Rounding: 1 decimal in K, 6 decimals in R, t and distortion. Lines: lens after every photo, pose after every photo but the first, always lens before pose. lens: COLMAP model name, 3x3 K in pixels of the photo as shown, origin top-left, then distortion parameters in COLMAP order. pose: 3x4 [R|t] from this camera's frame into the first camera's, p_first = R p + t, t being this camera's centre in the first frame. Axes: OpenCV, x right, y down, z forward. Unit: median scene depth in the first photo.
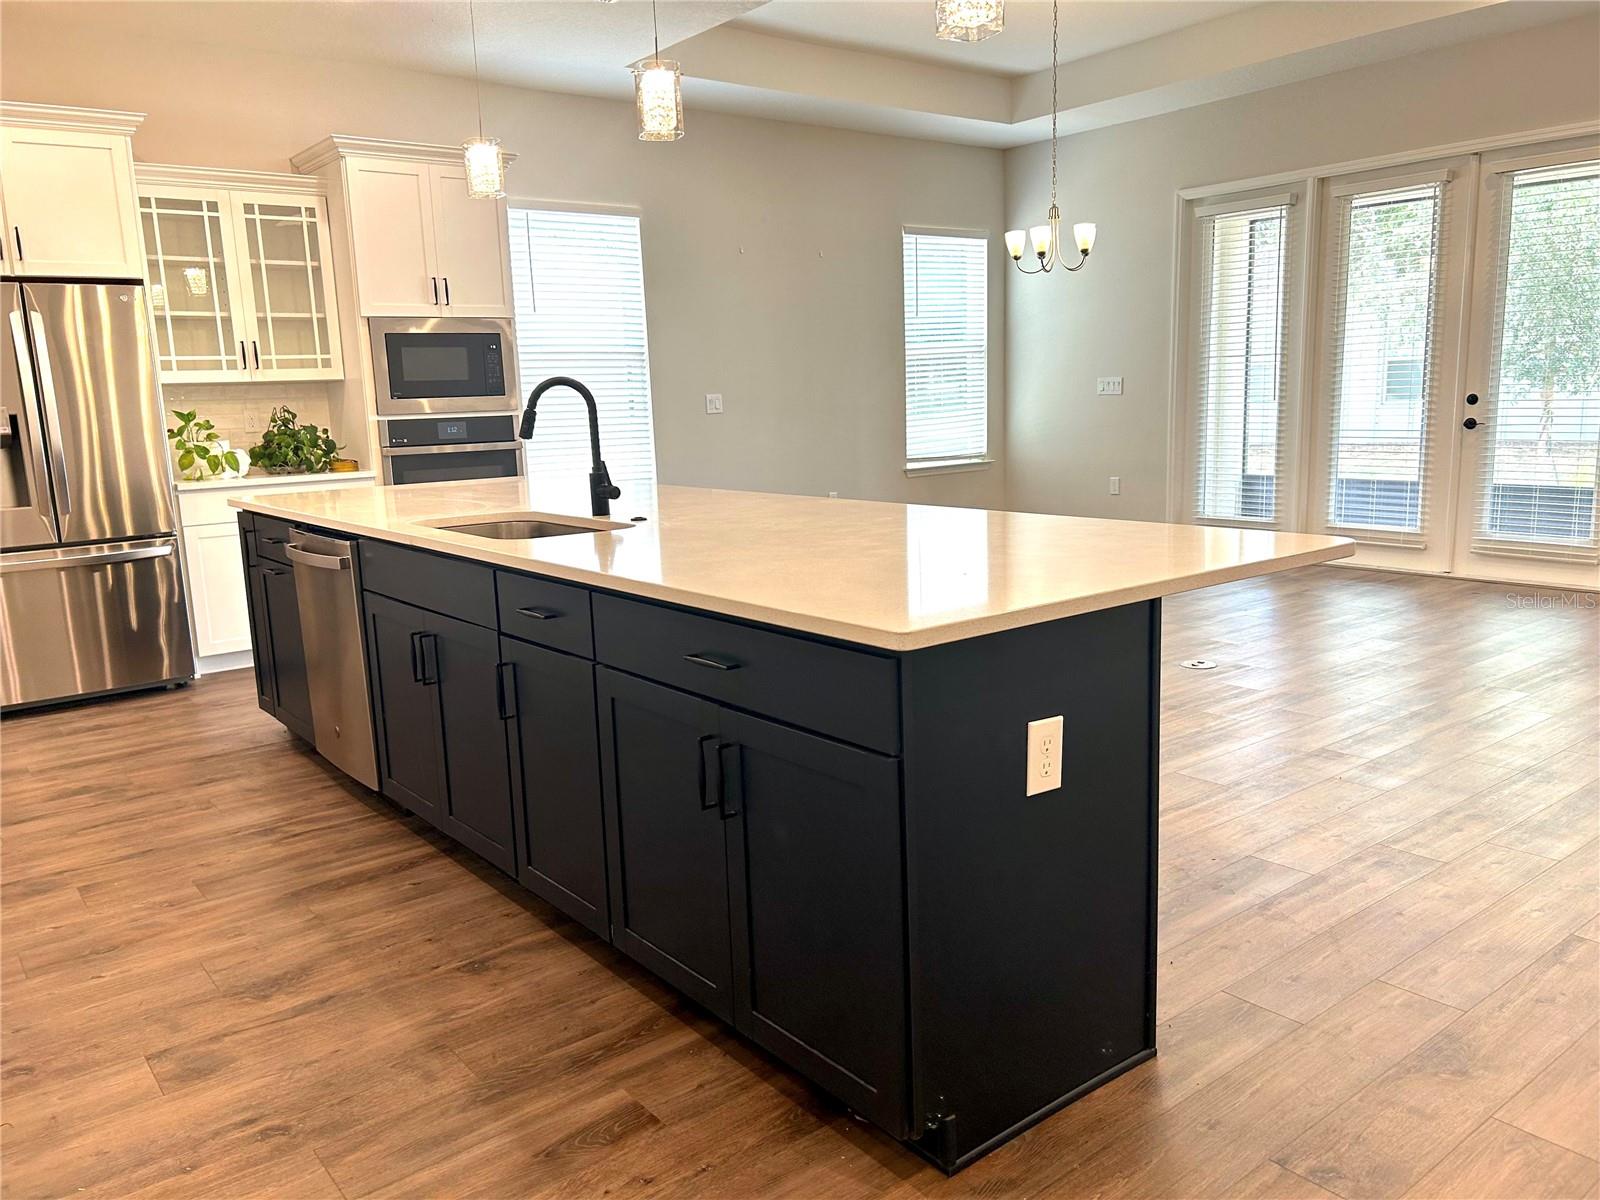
lens RADIAL K [[1202.6, 0, 794.8], [0, 1202.6, 603.4], [0, 0, 1]] dist [0.050712, -0.055471]
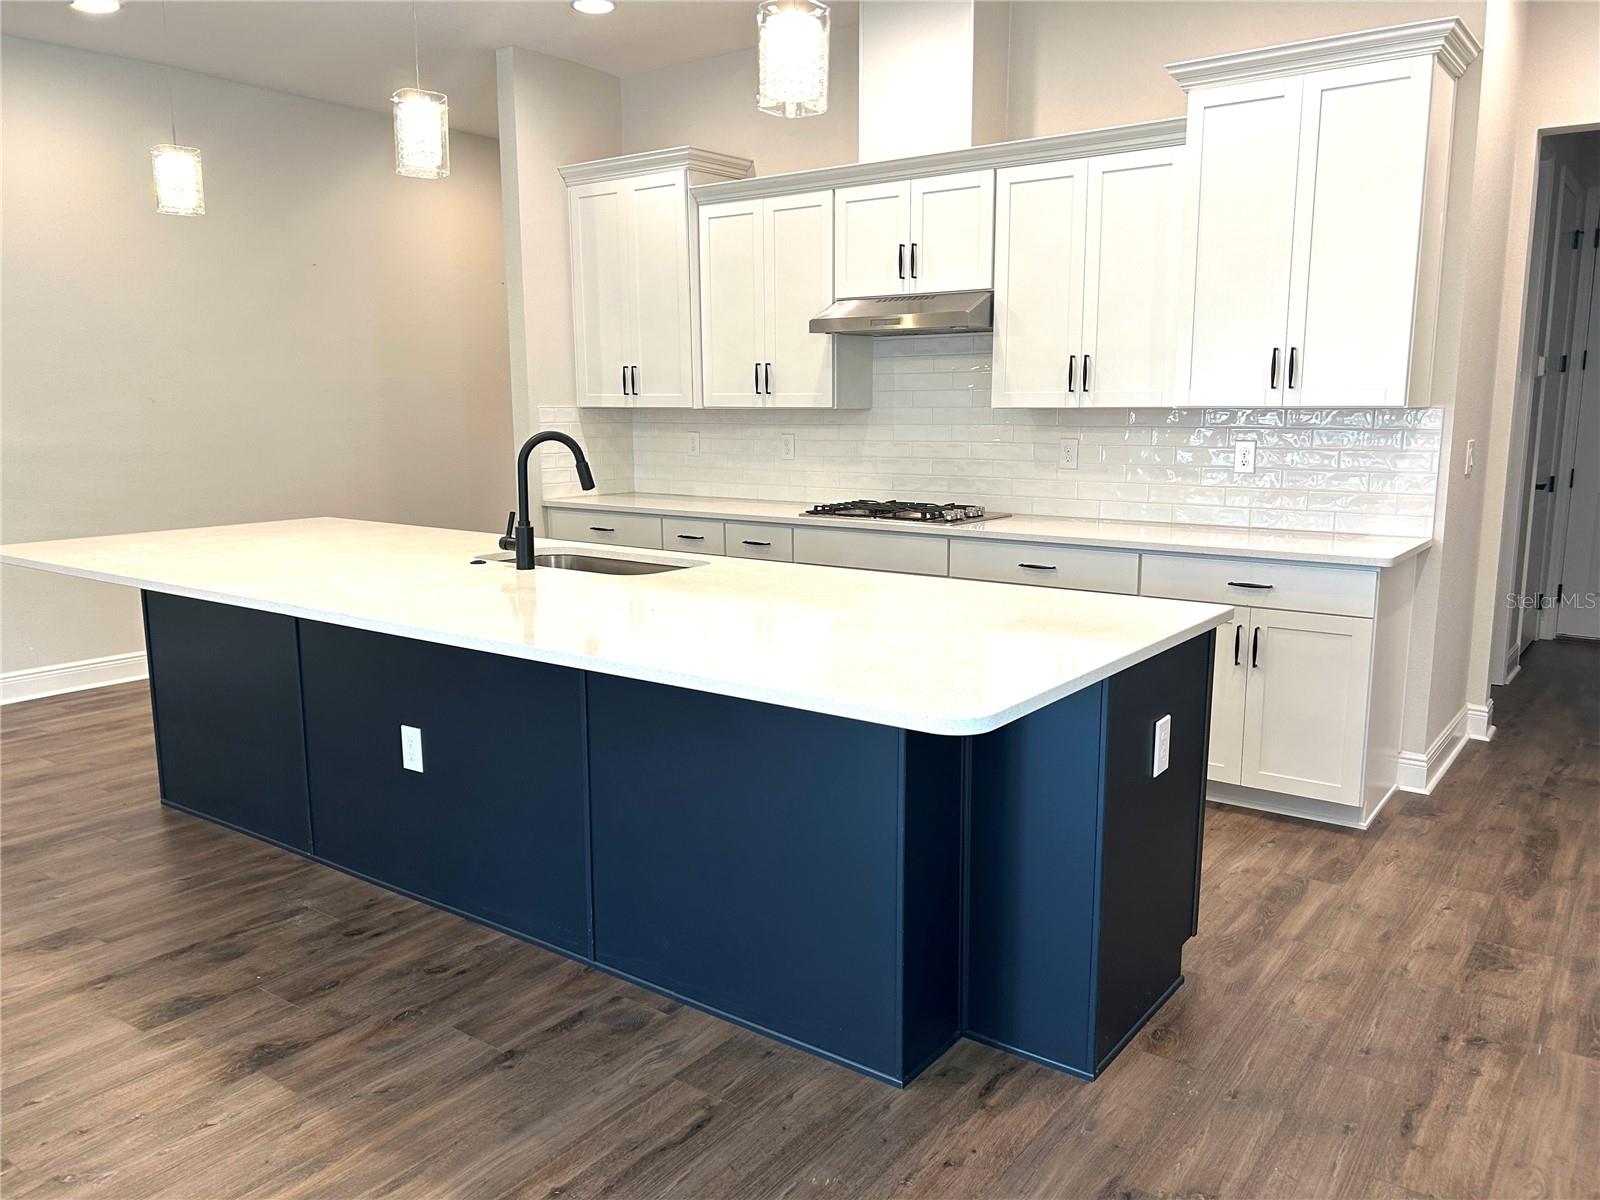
lens RADIAL K [[1202.6, 0, 804.0], [0, 1202.6, 599.3], [0, 0, 1]] dist [0.050712, -0.055471]
pose [[-0.963298, 0.080104, -0.256205, -0.074653], [-0.010816, 0.942080, 0.335213, -0.230237], [0.268218, 0.325681, -0.906637, 1.172593]]
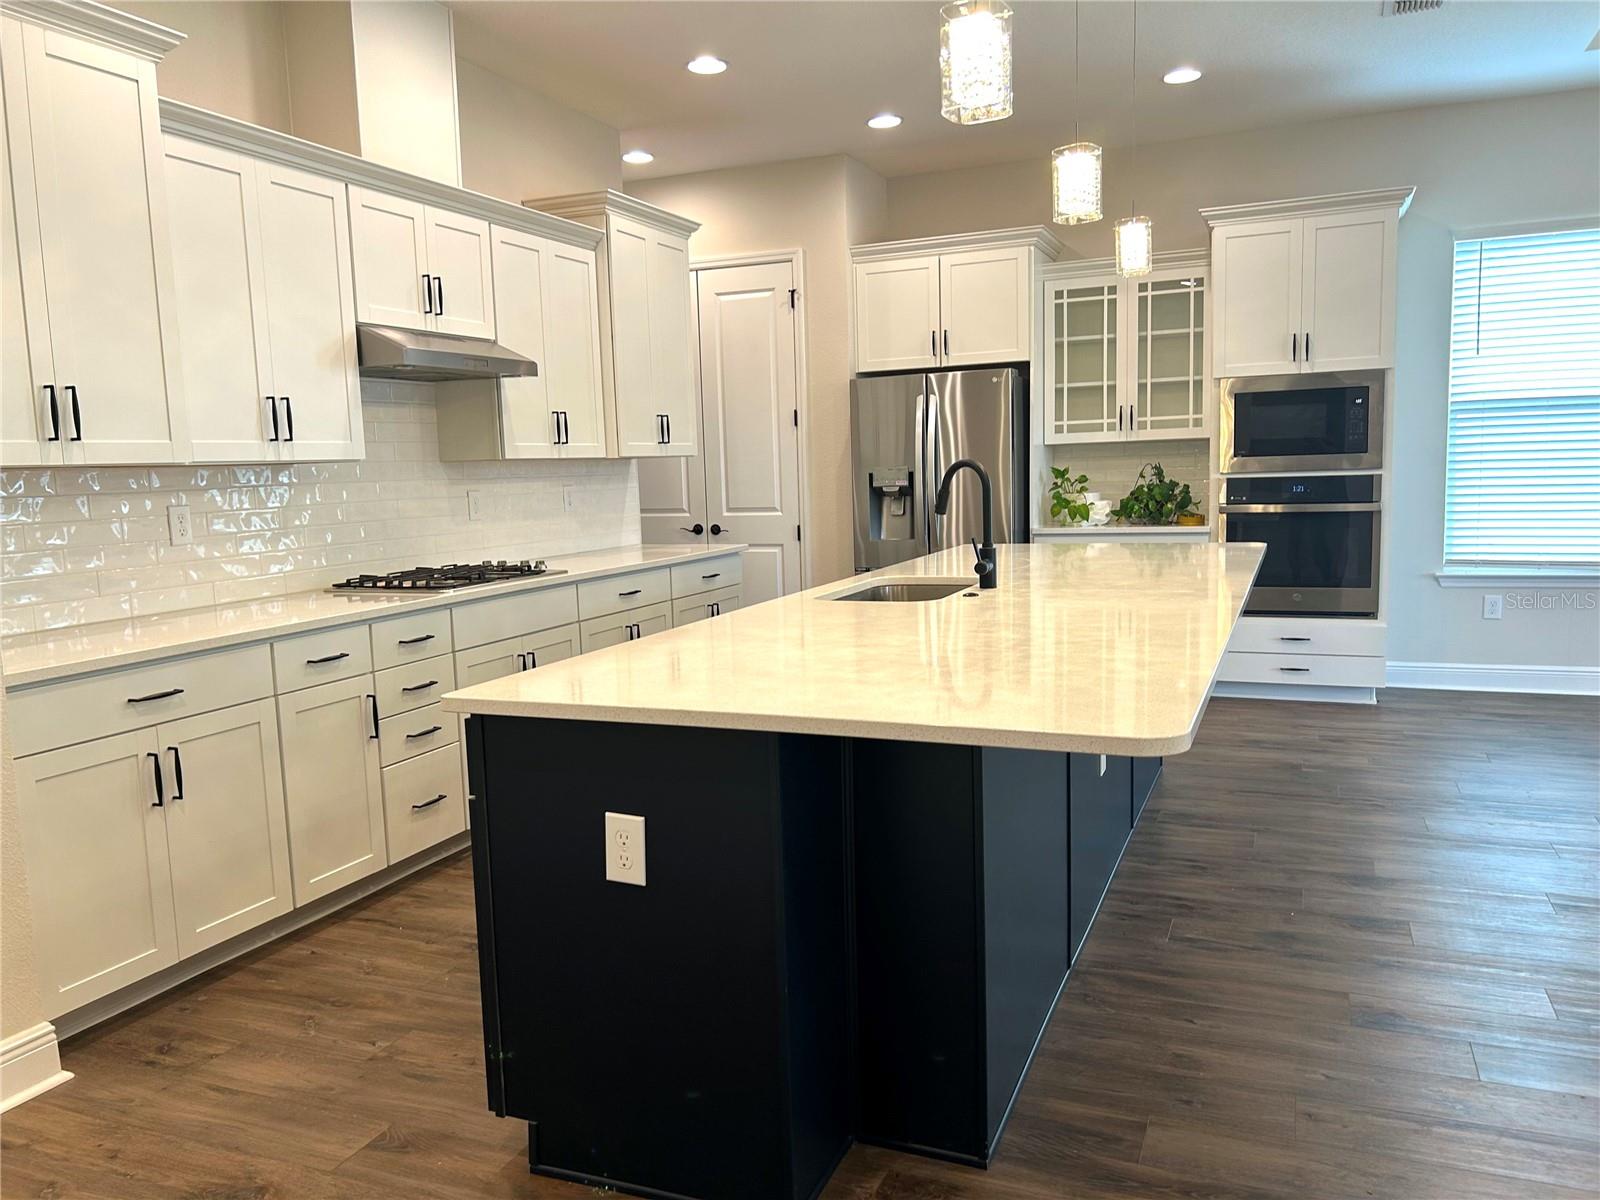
lens RADIAL K [[1202.6, 0, 785.3], [0, 1202.6, 609.7], [0, 0, 1]] dist [0.050712, -0.055471]
pose [[0.480903, 0.125431, -0.867756, 0.398000], [-0.139226, 0.988081, 0.065665, -0.059089], [0.865649, 0.089235, 0.492634, 0.192441]]
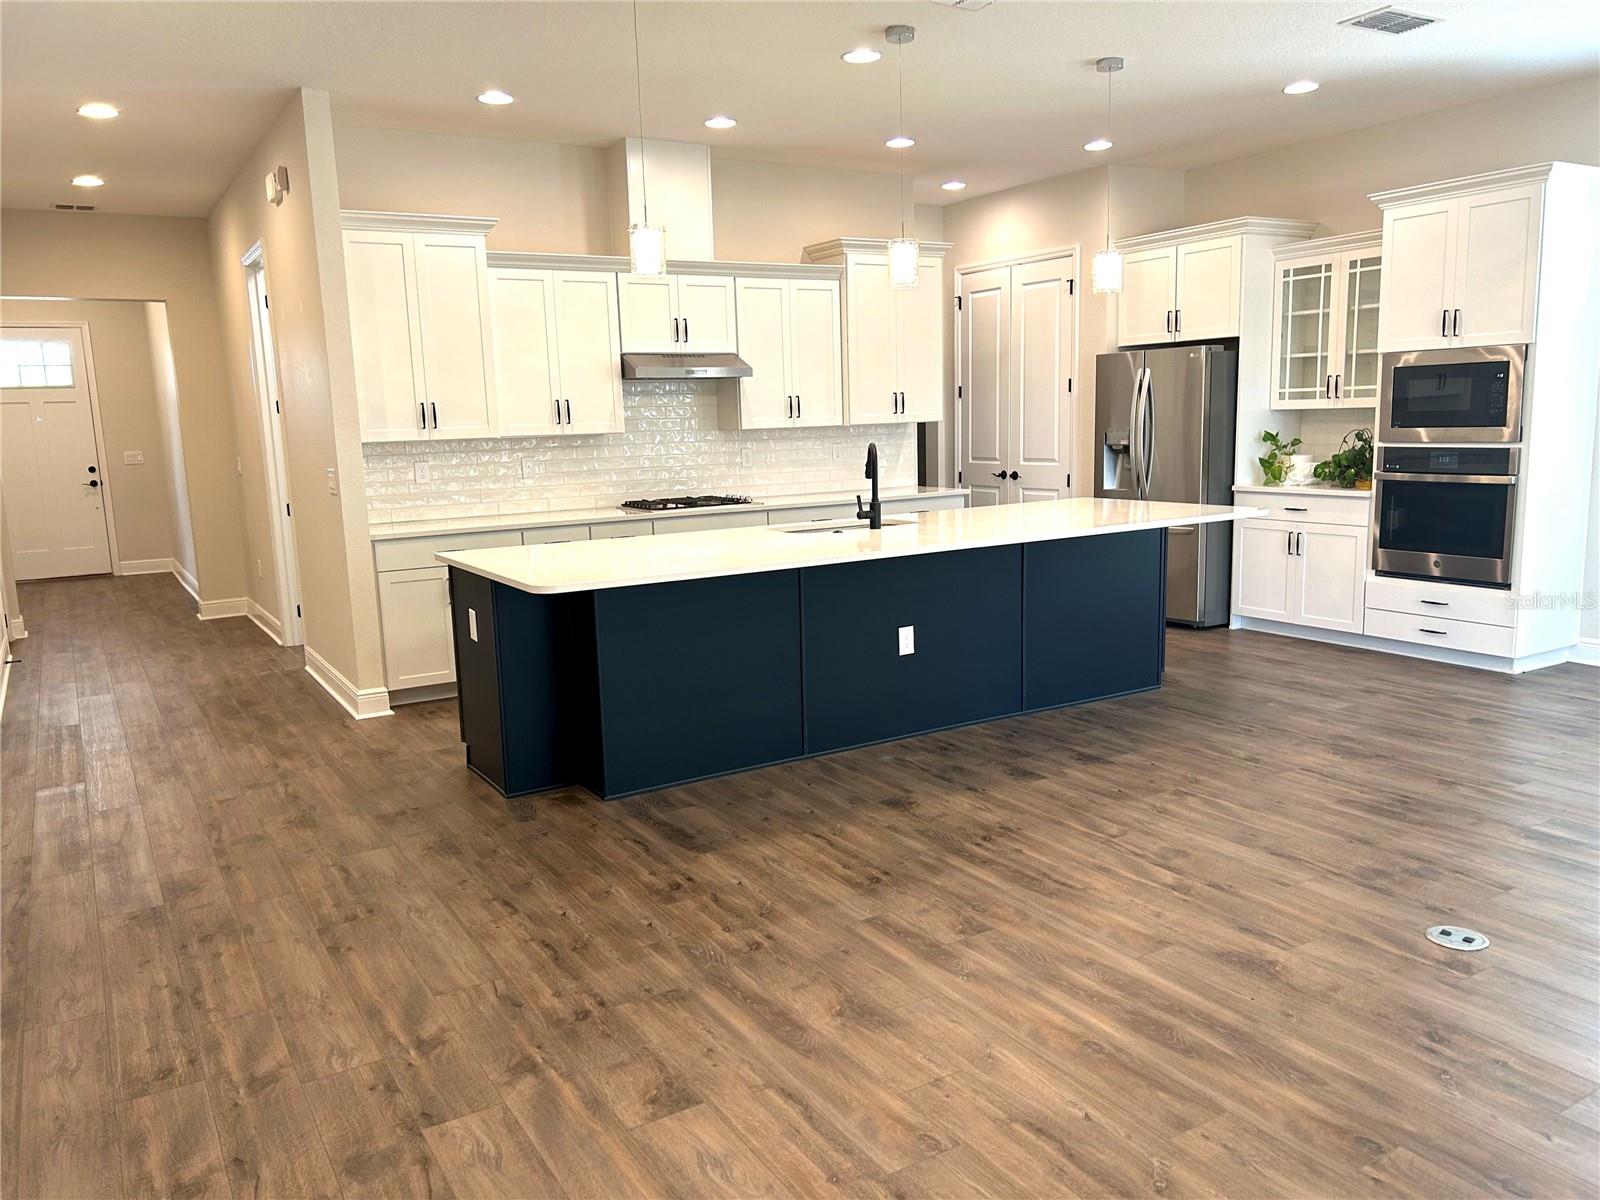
lens RADIAL K [[1202.6, 0, 805.7], [0, 1202.6, 609.4], [0, 0, 1]] dist [0.050712, -0.055471]
pose [[-0.118798, 0.200250, -0.972516, 0.848379], [-0.140548, 0.966198, 0.216118, -0.179686], [0.982921, 0.162360, -0.086638, 0.630110]]
